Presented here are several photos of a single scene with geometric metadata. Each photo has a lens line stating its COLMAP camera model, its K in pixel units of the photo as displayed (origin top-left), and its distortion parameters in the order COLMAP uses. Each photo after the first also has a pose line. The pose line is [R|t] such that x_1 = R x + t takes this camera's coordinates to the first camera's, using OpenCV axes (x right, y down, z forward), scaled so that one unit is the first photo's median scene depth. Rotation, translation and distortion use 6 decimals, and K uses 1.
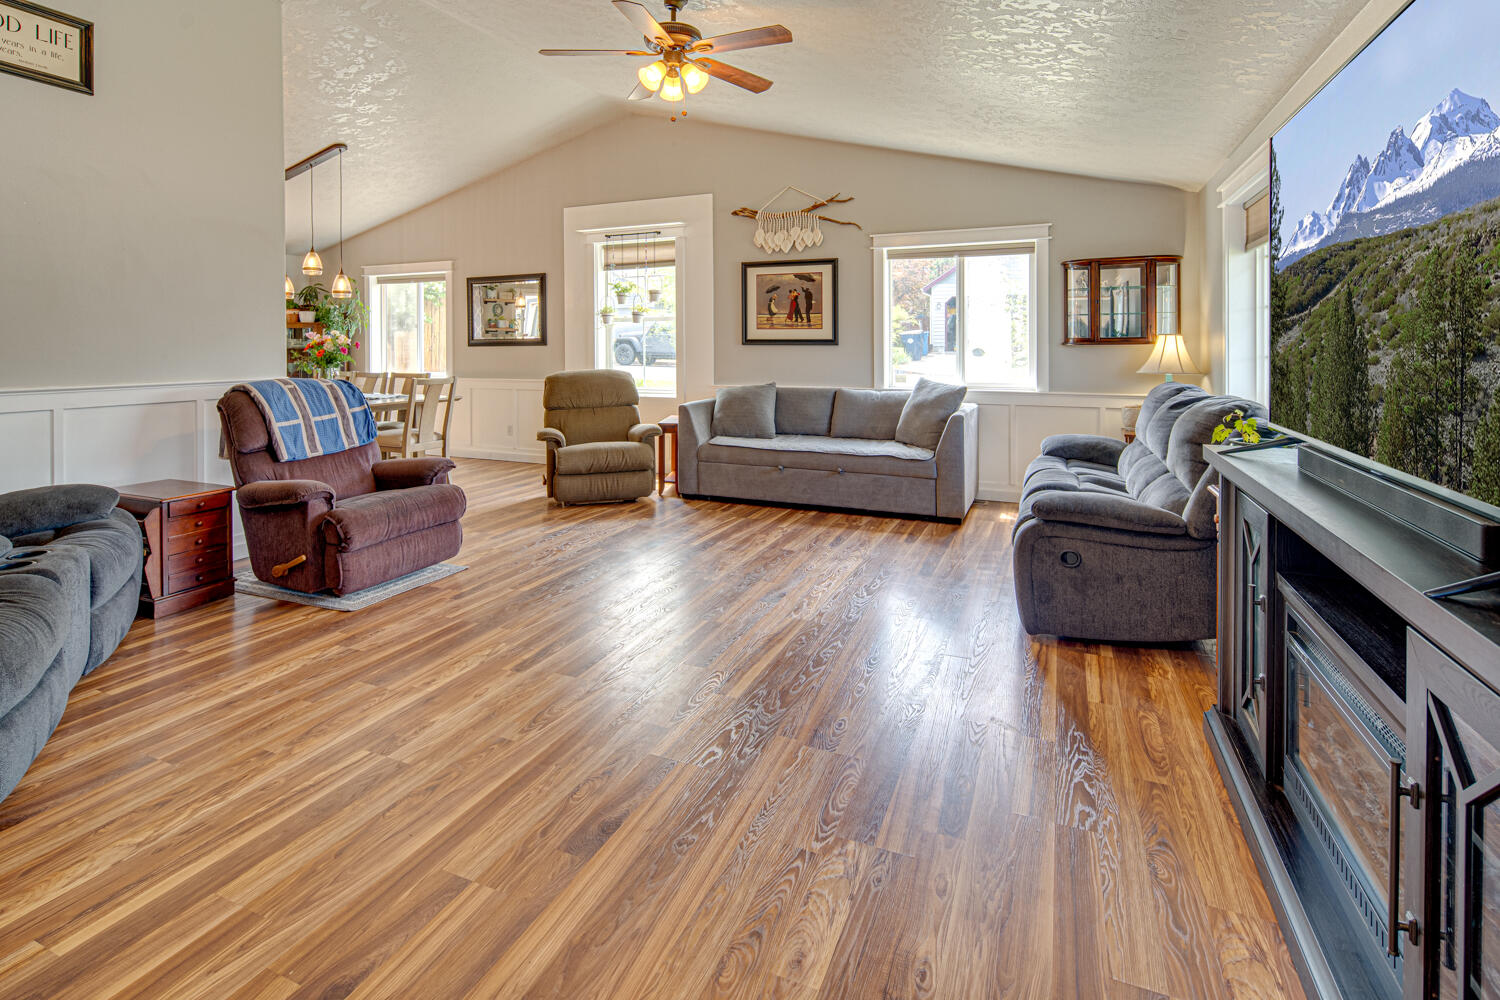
lens RADIAL K [[730.1, 0, 734.3], [0, 730.1, 358.1], [0, 0, 1]] dist [0.002273, -0.002735]
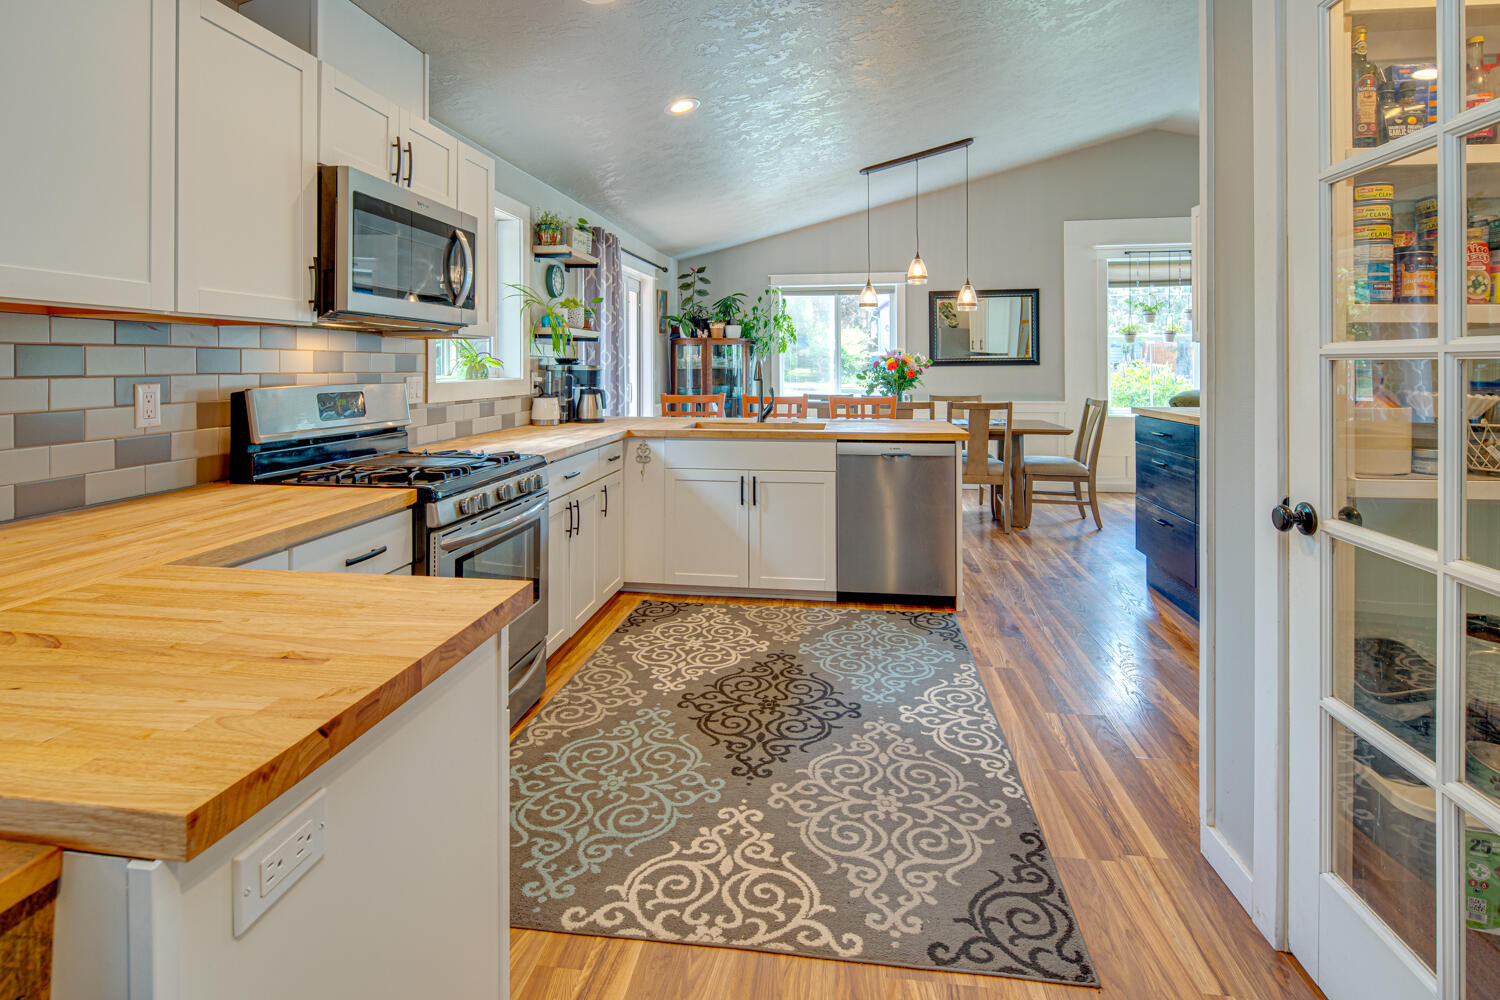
lens RADIAL K [[730.1, 0, 728.1], [0, 730.1, 371.4], [0, 0, 1]] dist [0.002273, -0.002735]
pose [[0.968217, -0.002359, 0.250102, -1.012465], [0.005021, 0.999937, -0.010009, -0.001840], [-0.250063, 0.010947, 0.968168, 0.208942]]
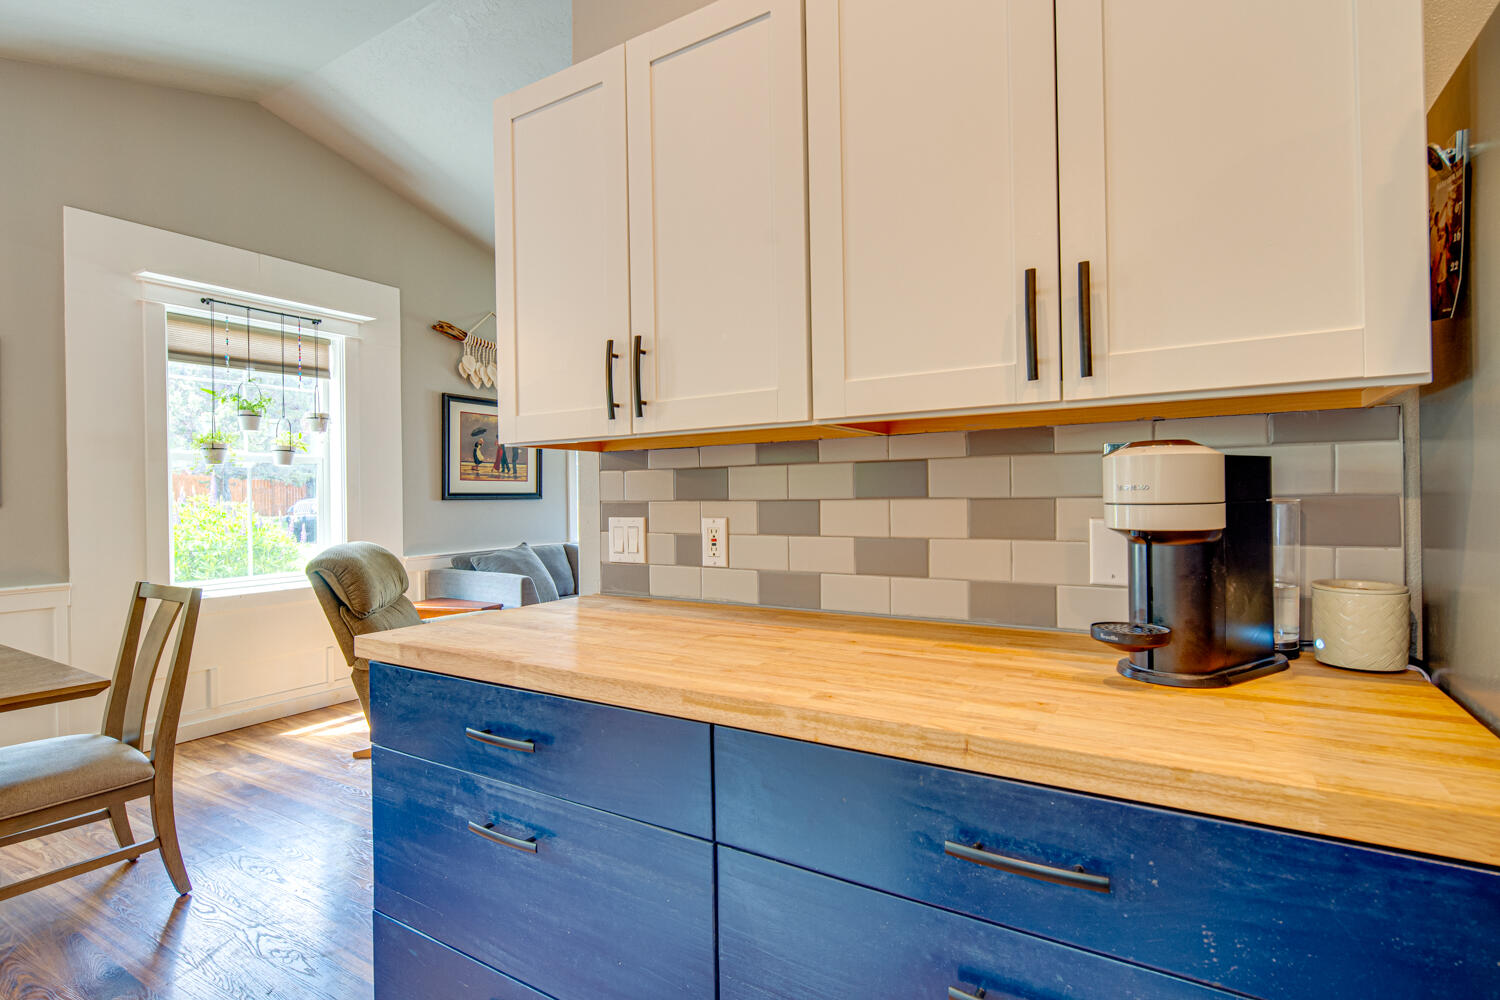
lens RADIAL K [[730.1, 0, 750.3], [0, 730.1, 491.6], [0, 0, 1]] dist [0.002273, -0.002735]
pose [[0.125878, 0.004078, 0.992037, -0.712445], [0.031607, 0.999467, -0.008119, -0.010702], [-0.991542, 0.032378, 0.125682, 0.586517]]
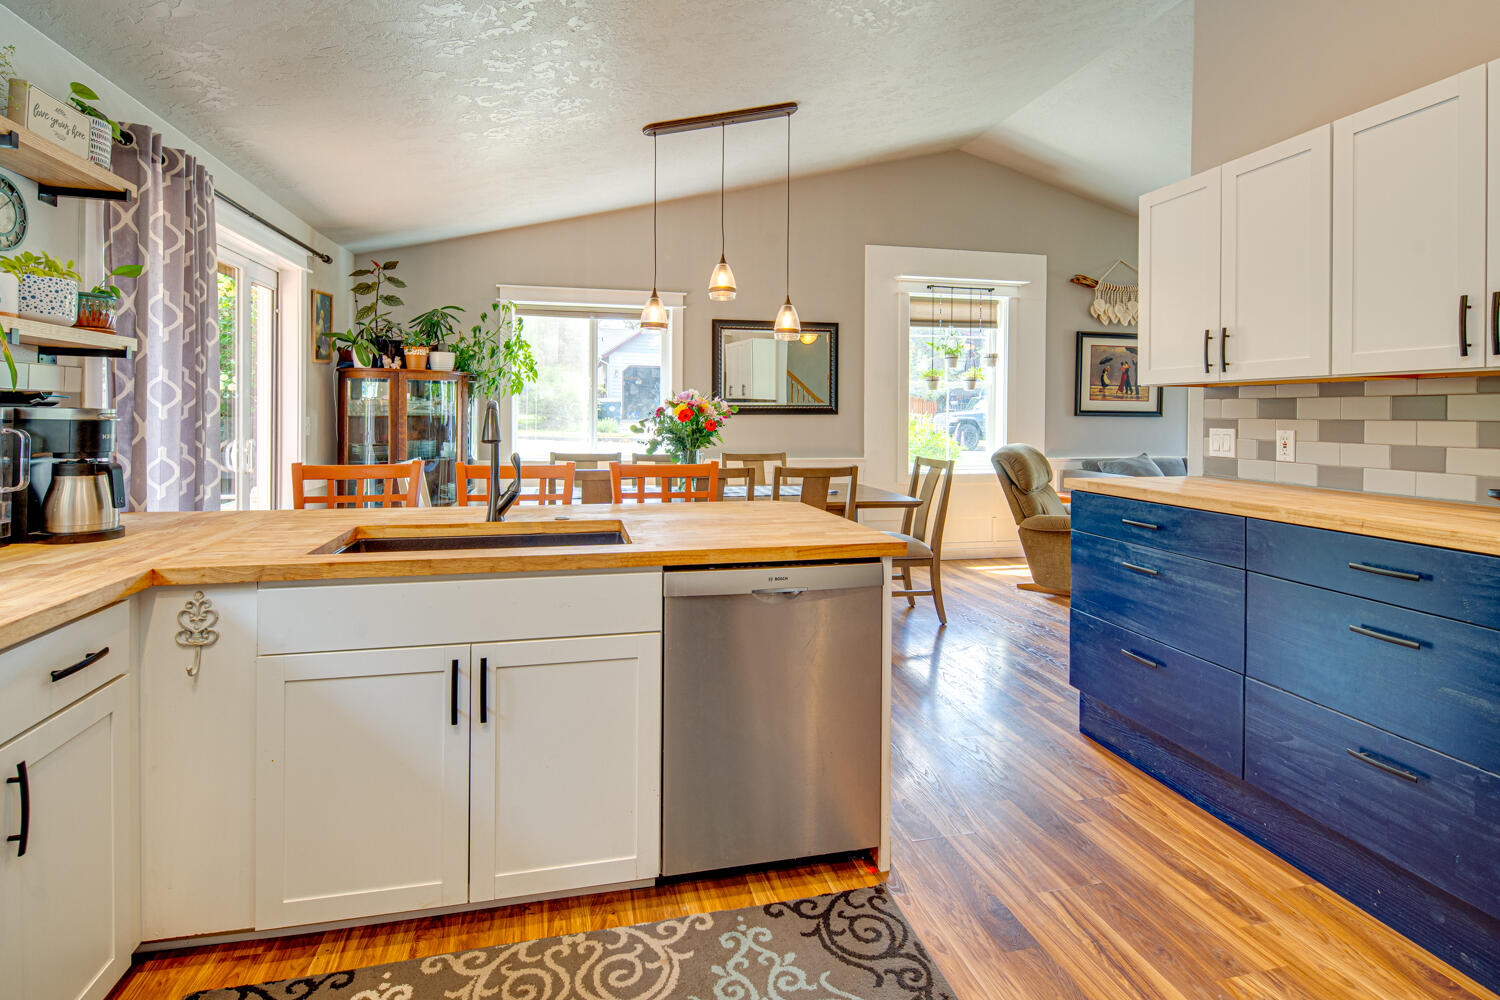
lens RADIAL K [[730.1, 0, 741.0], [0, 730.1, 418.5], [0, 0, 1]] dist [0.002273, -0.002735]
pose [[0.799307, 0.003307, 0.600914, -0.933717], [0.001754, 0.999968, -0.007836, -0.007890], [-0.600921, 0.007317, 0.799275, 0.493142]]
